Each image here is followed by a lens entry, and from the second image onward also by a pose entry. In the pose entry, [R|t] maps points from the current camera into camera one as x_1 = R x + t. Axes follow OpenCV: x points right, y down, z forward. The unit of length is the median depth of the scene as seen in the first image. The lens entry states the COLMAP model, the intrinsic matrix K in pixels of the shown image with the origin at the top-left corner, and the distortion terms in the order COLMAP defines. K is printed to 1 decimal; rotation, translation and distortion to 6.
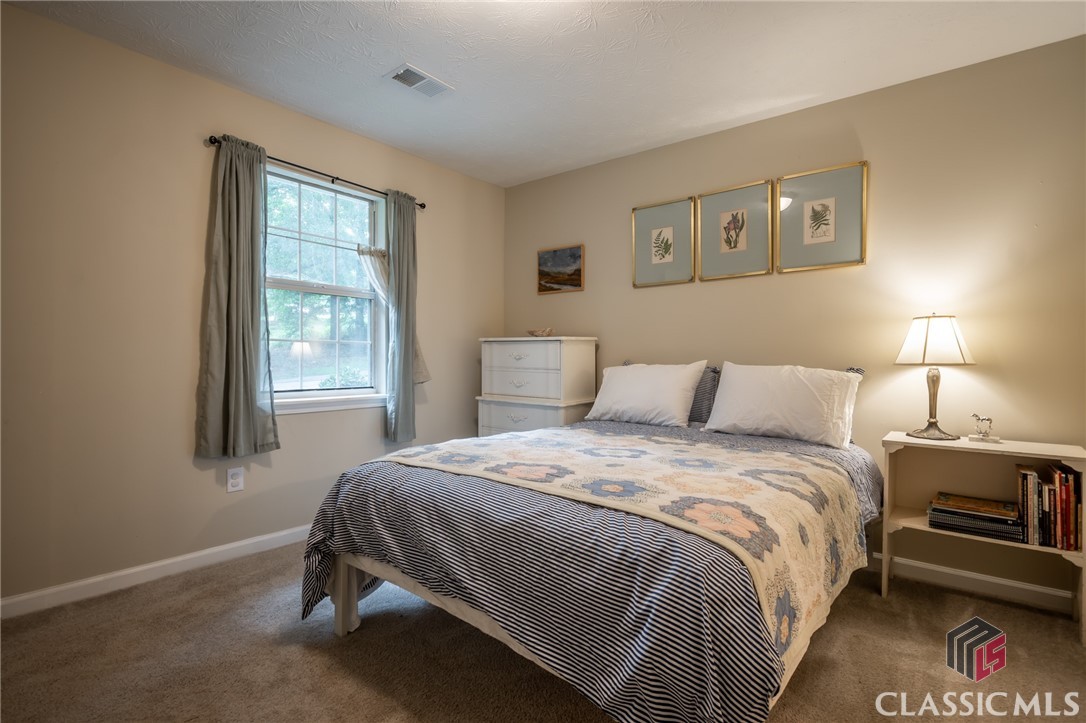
lens RADIAL K [[524.3, 0, 542.5], [0, 524.3, 362.5], [0, 0, 1]] dist [0.007719, -0.000209]
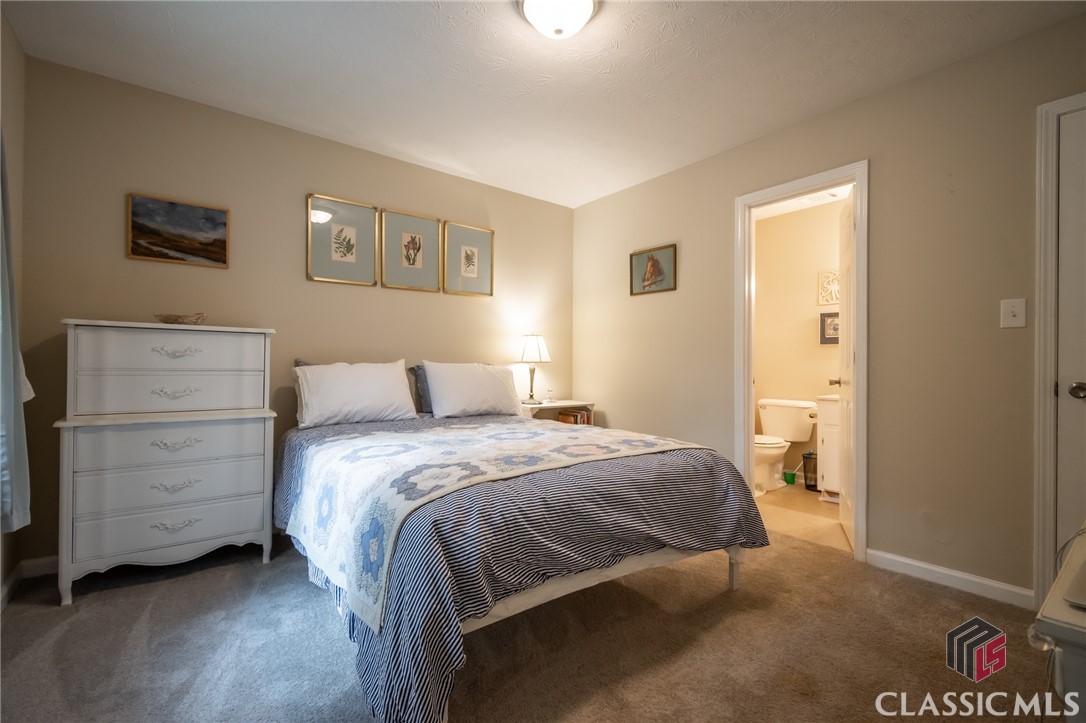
lens RADIAL K [[491.9, 0, 533.5], [0, 491.9, 359.8], [0, 0, 1]] dist [0.004928, -0.000158]
pose [[0.220350, 0.001574, 0.975420, -0.661229], [0.000319, 0.999999, -0.001685, -0.000836], [-0.975421, 0.000683, 0.220349, 0.486357]]
